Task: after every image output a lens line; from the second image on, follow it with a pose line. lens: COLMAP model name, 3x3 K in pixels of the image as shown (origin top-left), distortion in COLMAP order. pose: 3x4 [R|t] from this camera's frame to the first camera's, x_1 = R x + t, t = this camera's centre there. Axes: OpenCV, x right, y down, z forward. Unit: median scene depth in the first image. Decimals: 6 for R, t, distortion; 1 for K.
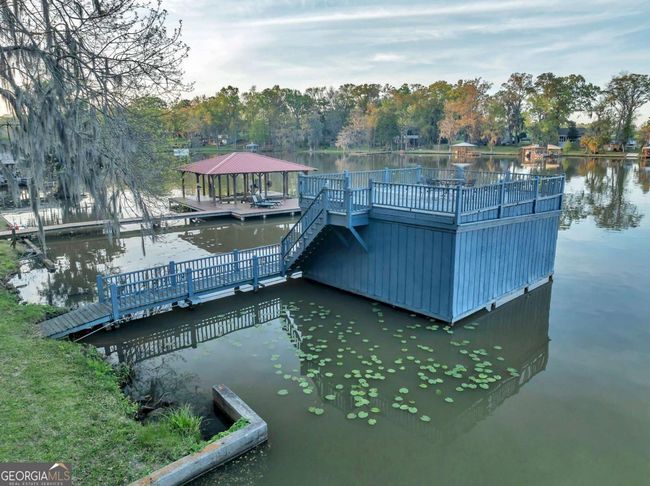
lens RADIAL K [[469.9, 0, 325.0], [0, 469.9, 243.0], [0, 0, 1]] dist [-0.032179, 0.002266]
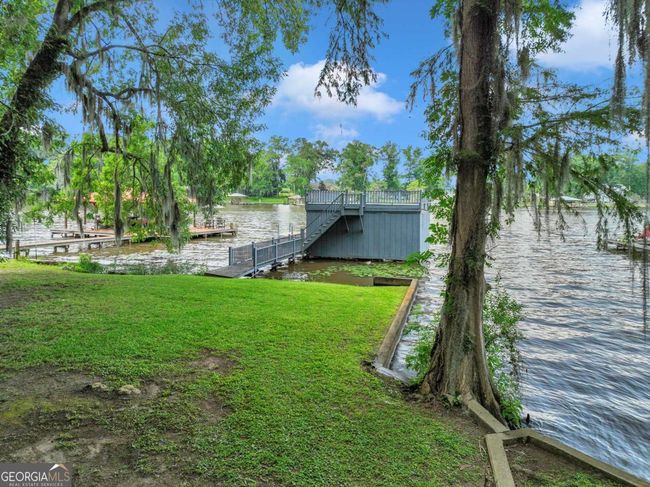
lens RADIAL K [[469.9, 0, 325.0], [0, 469.9, 243.5], [0, 0, 1]] dist [-0.032179, 0.002266]
pose [[0.860664, -0.042148, 0.507426, -0.104480], [0.100359, 0.991061, -0.087903, 0.022855], [-0.499185, 0.126580, 0.857200, -0.049103]]
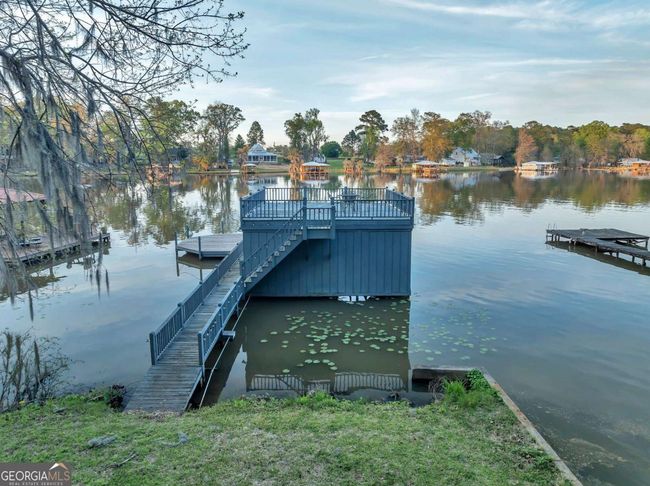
lens RADIAL K [[469.9, 0, 325.0], [0, 469.9, 243.0], [0, 0, 1]] dist [-0.032179, 0.002266]
pose [[0.669785, -0.127177, 0.731583, -0.088285], [0.155305, 0.987427, 0.029466, -0.006295], [-0.726132, 0.093883, 0.681115, 0.021320]]
